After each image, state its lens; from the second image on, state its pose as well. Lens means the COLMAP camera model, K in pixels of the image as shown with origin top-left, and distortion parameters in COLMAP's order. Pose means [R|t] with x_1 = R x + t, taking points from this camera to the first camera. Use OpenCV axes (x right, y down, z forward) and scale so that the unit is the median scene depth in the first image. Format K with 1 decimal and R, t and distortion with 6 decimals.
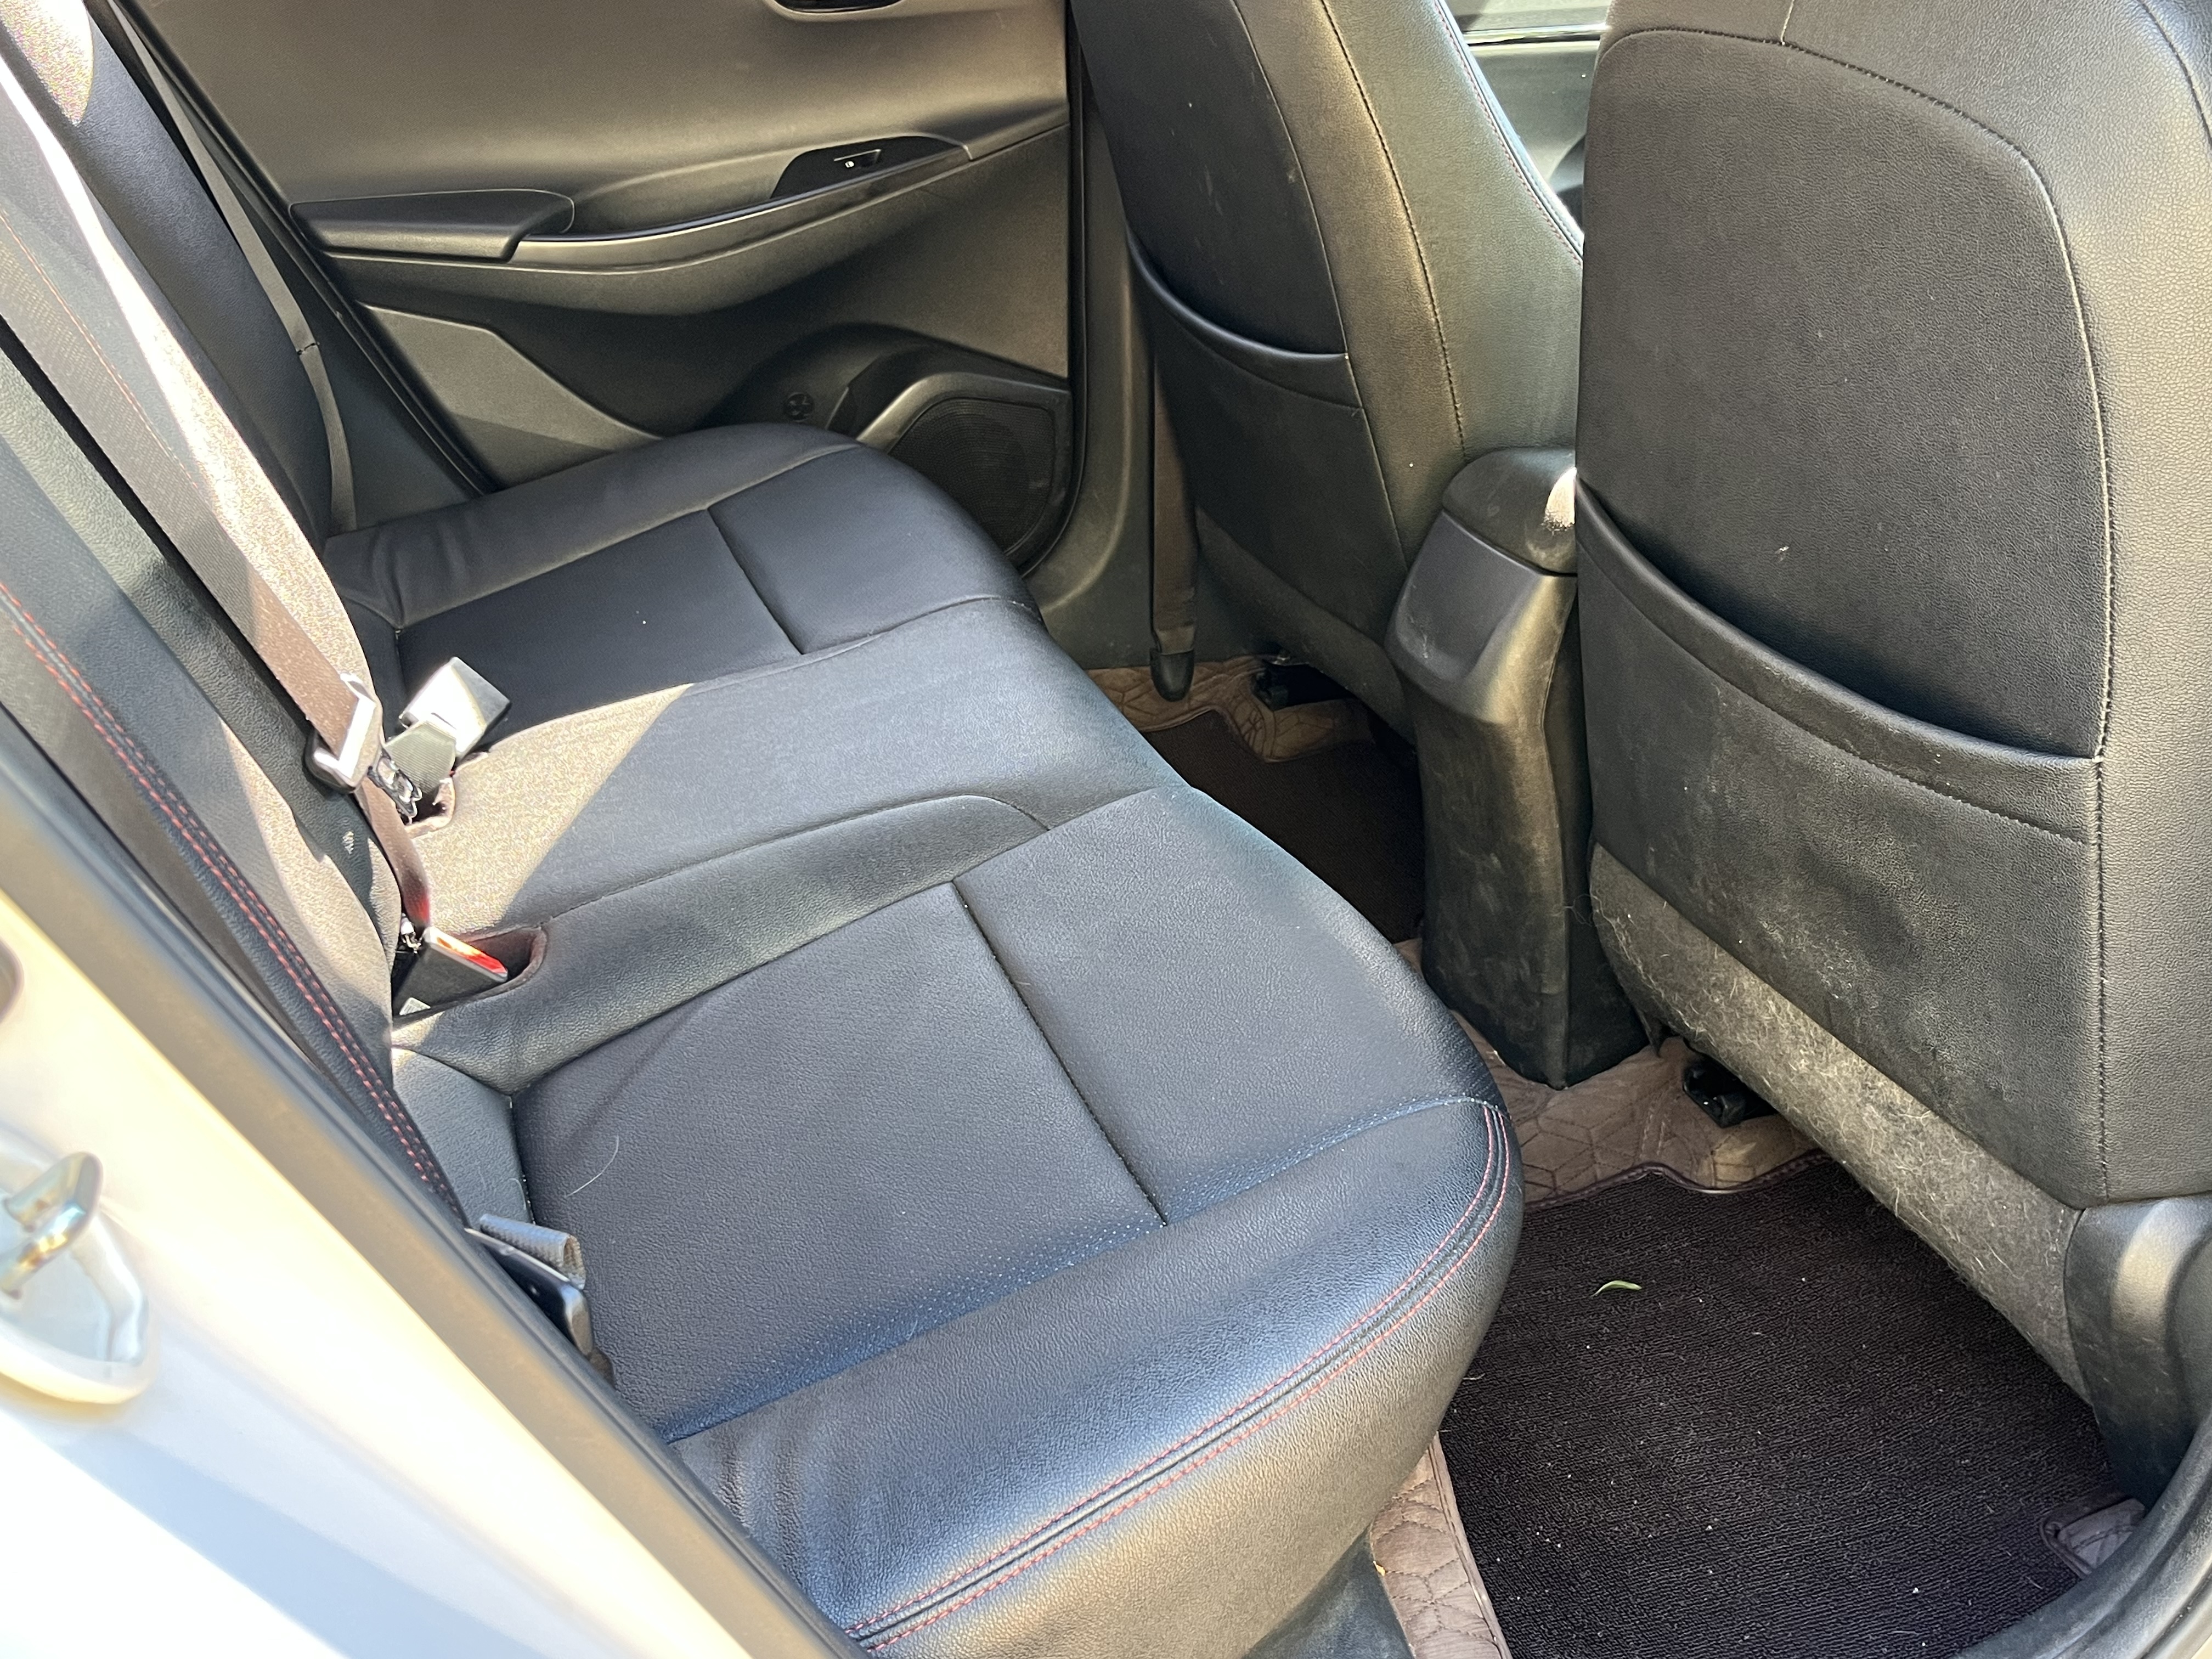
lens RADIAL K [[2257.4, 0, 1105.4], [0, 2257.4, 830.5], [0, 0, 1]] dist [0.018517, 0.000000]
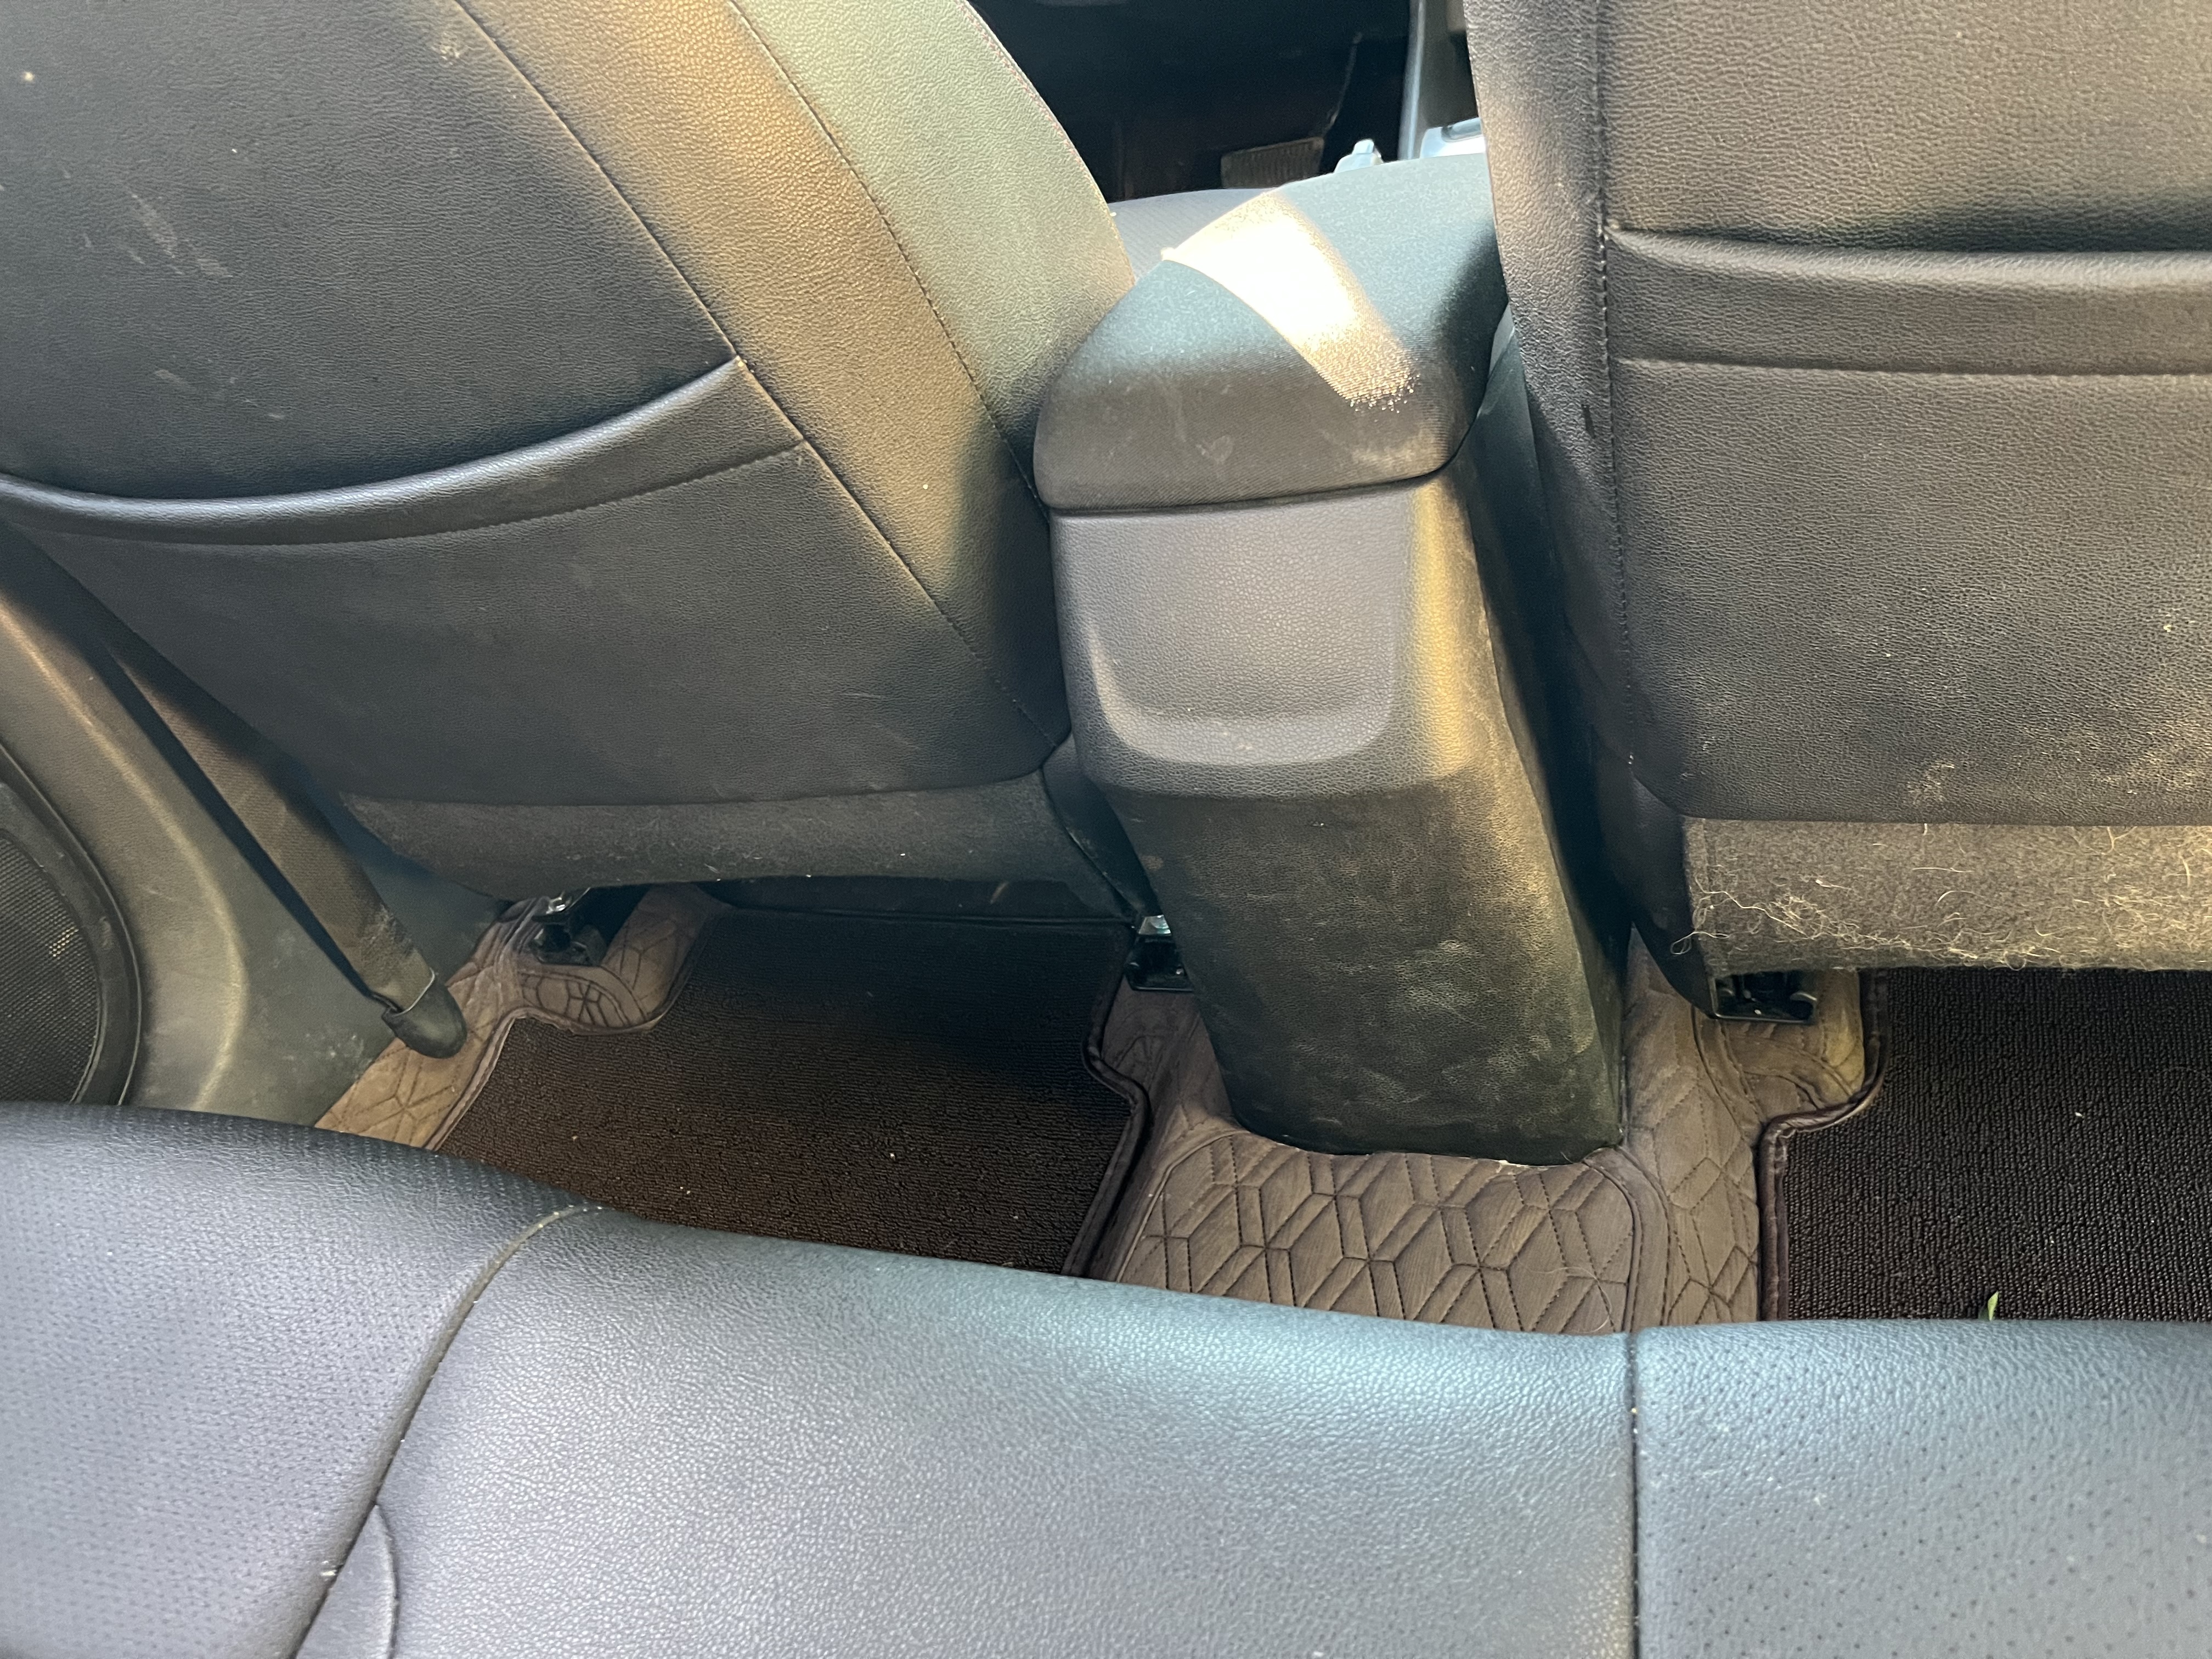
lens RADIAL K [[1697.2, 0, 1105.3], [0, 1697.2, 823.9], [0, 0, 1]] dist [0.052182, -0.078077]
pose [[0.610978, -0.618842, 0.493700, -0.061805], [0.579629, 0.774463, 0.253452, -0.128792], [-0.539199, 0.131309, 0.831879, 0.476885]]
